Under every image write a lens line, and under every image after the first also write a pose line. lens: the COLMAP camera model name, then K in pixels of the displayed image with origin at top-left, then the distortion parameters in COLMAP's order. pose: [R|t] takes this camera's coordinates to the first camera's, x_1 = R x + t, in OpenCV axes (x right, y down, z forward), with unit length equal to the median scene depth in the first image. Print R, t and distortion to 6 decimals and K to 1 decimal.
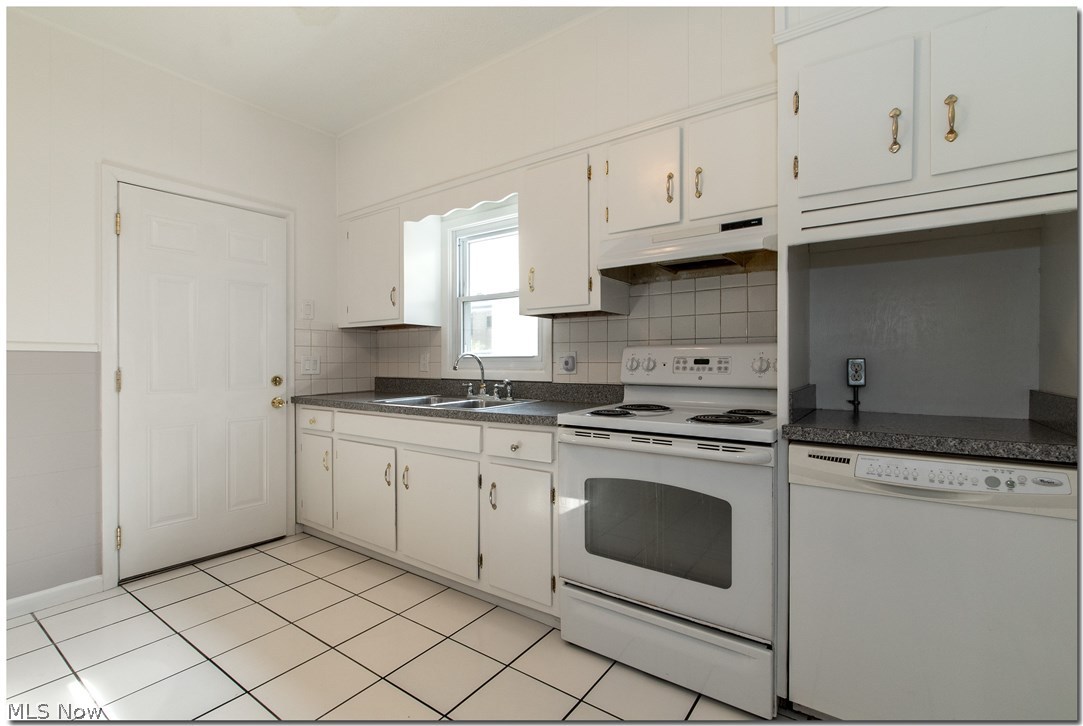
lens RADIAL K [[481.3, 0, 541.5], [0, 481.3, 363.0], [0, 0, 1]] dist [-0.000454, -0.000099]
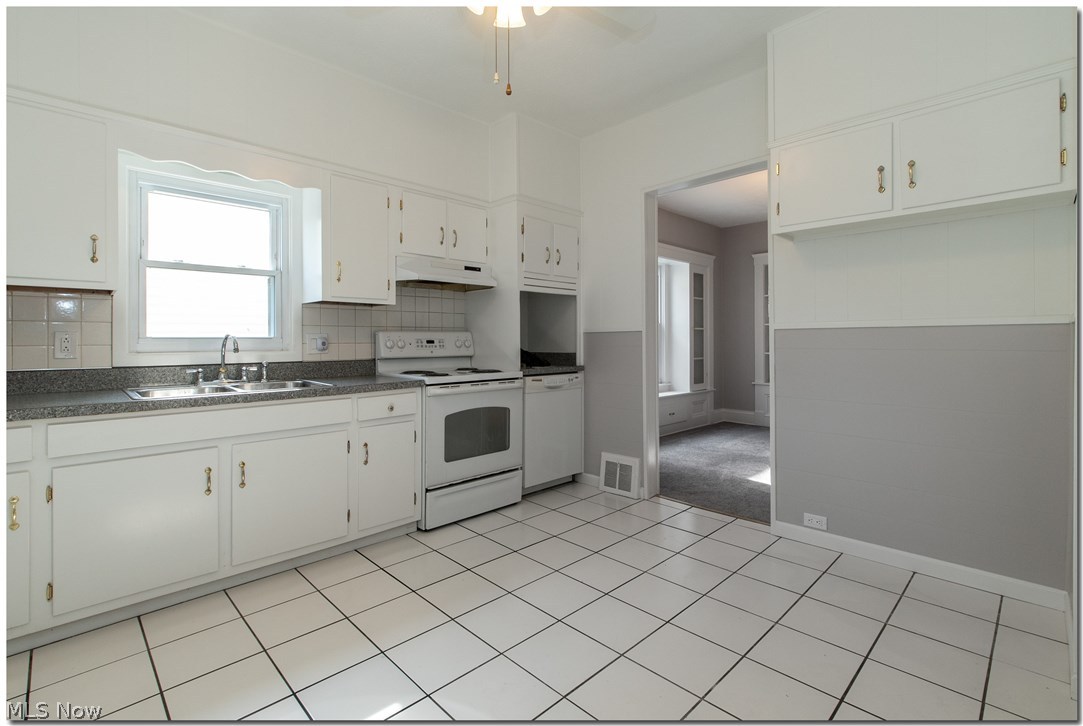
lens RADIAL K [[480.7, 0, 555.3], [0, 480.7, 342.0], [0, 0, 1]] dist [-0.000391, -0.000105]
pose [[0.152478, -0.003692, 0.988300, -1.178894], [0.006612, 0.999974, 0.002715, -0.004074], [-0.988285, 0.006121, 0.152498, 0.335008]]
